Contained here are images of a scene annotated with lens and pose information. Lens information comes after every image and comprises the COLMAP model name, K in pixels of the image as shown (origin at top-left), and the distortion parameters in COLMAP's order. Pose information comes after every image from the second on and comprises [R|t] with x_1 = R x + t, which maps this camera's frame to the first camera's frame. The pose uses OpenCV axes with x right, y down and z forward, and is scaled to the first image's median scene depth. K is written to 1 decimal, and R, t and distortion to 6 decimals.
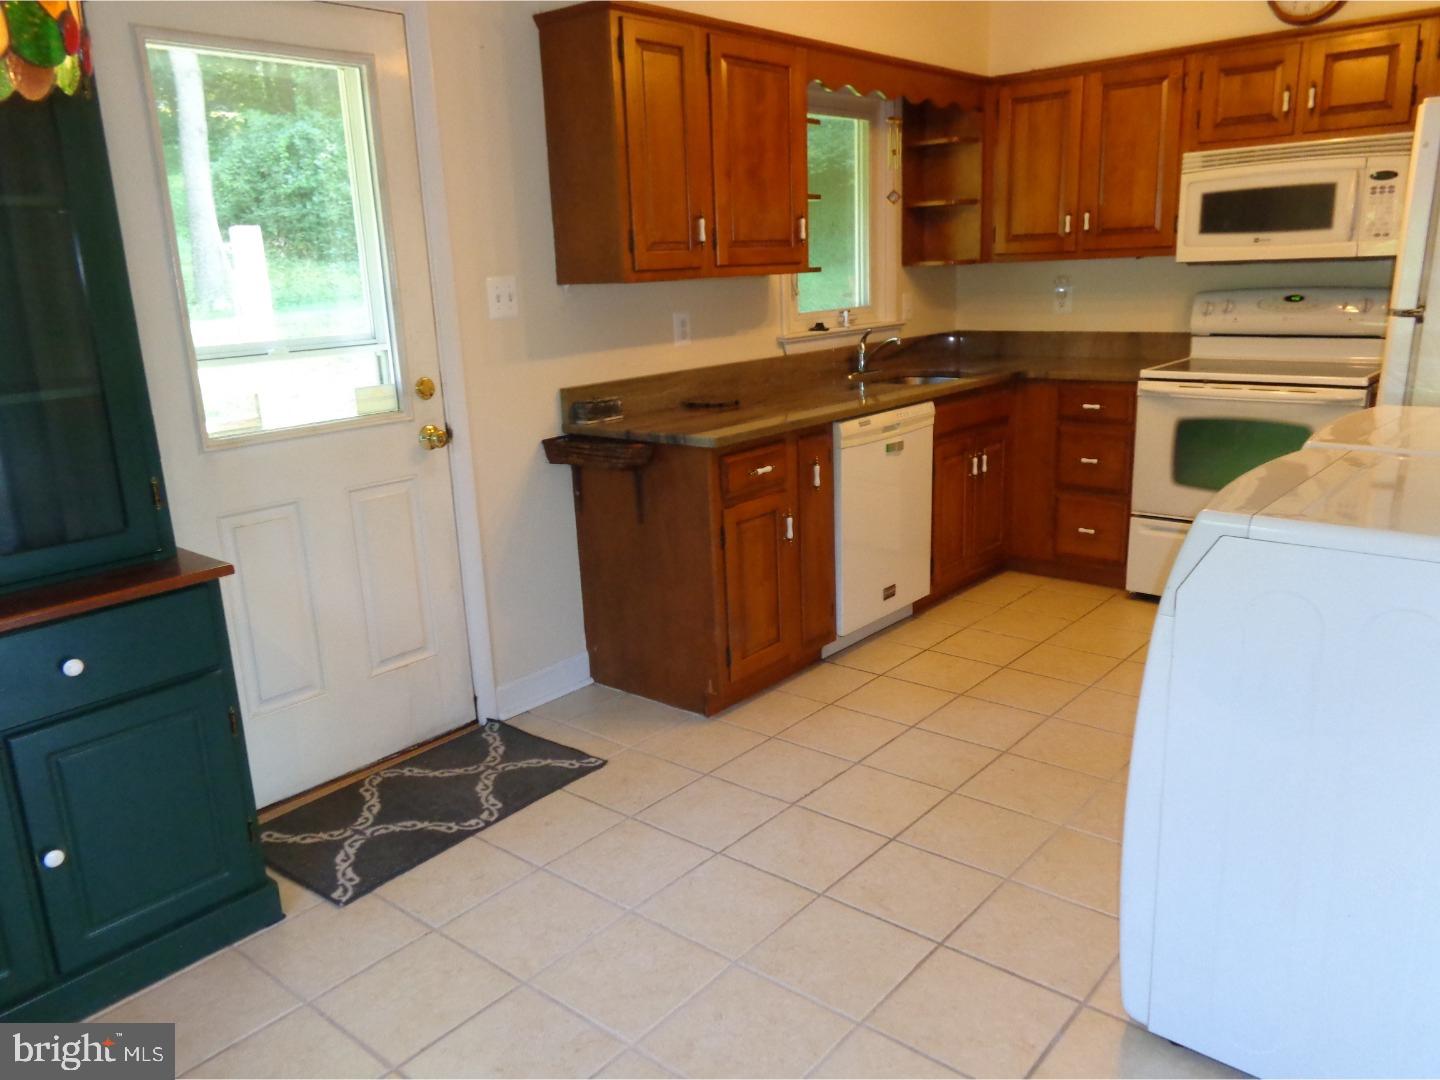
lens RADIAL K [[1095.4, 0, 725.6], [0, 1095.4, 541.1], [0, 0, 1]] dist [0.015501, 0.003061]
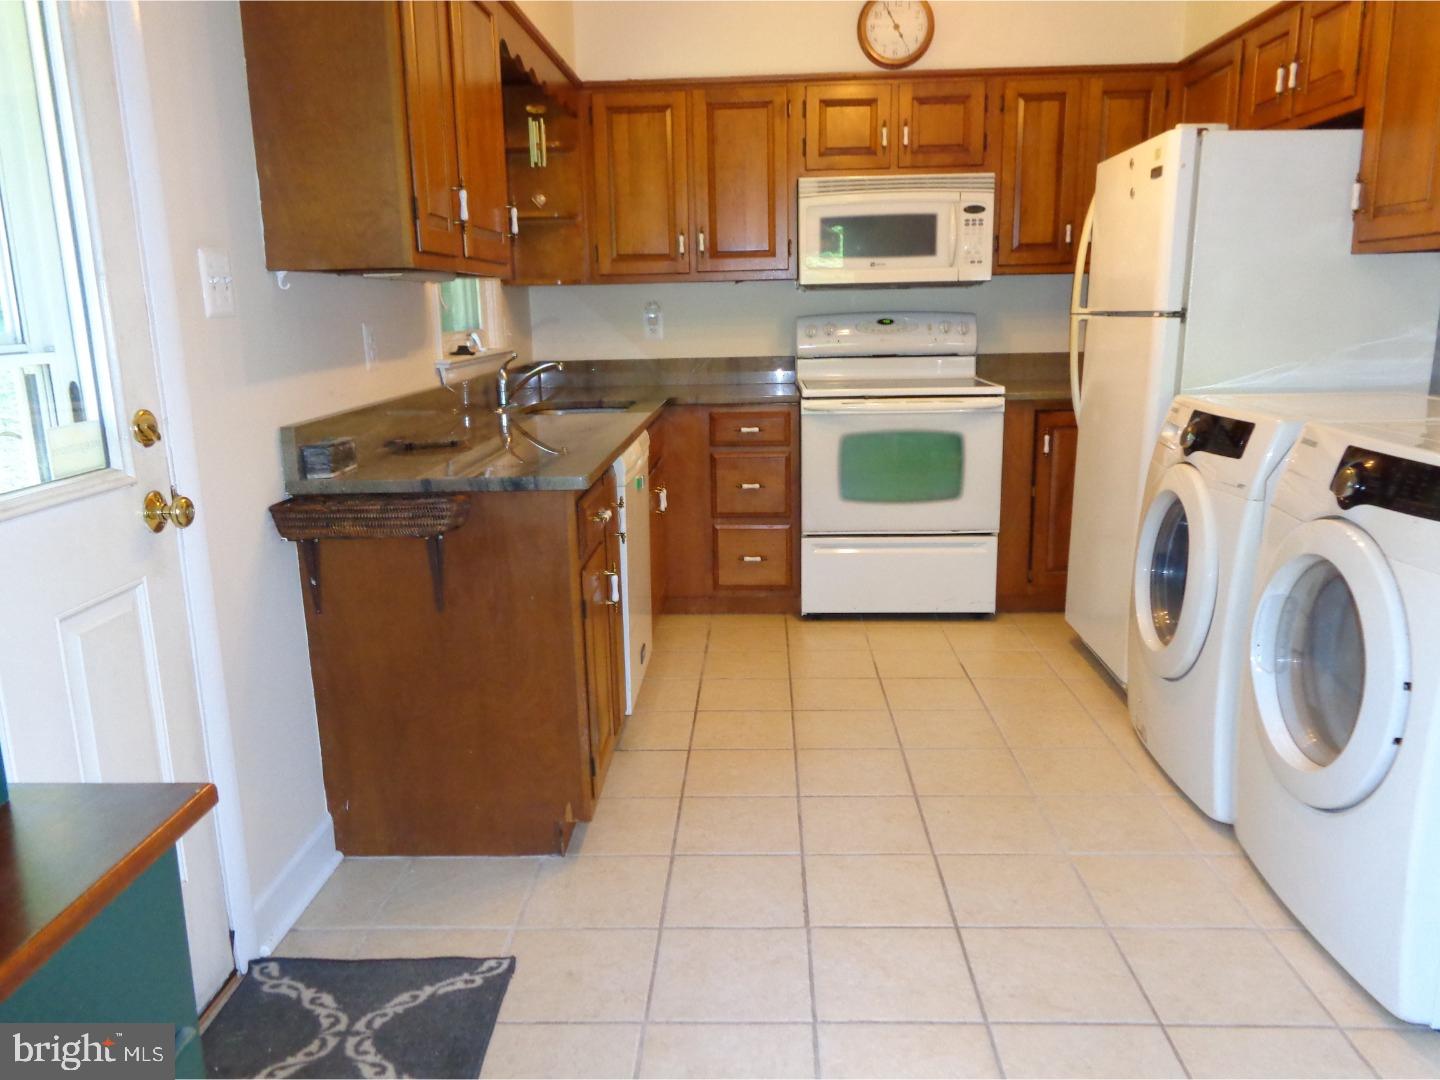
lens RADIAL K [[1095.4, 0, 721.0], [0, 1095.4, 542.1], [0, 0, 1]] dist [0.015501, 0.003061]
pose [[0.786946, -0.110904, 0.606974, -0.315737], [0.144148, 0.989537, -0.006085, -0.025453], [-0.599948, 0.092283, 0.794699, 0.289114]]
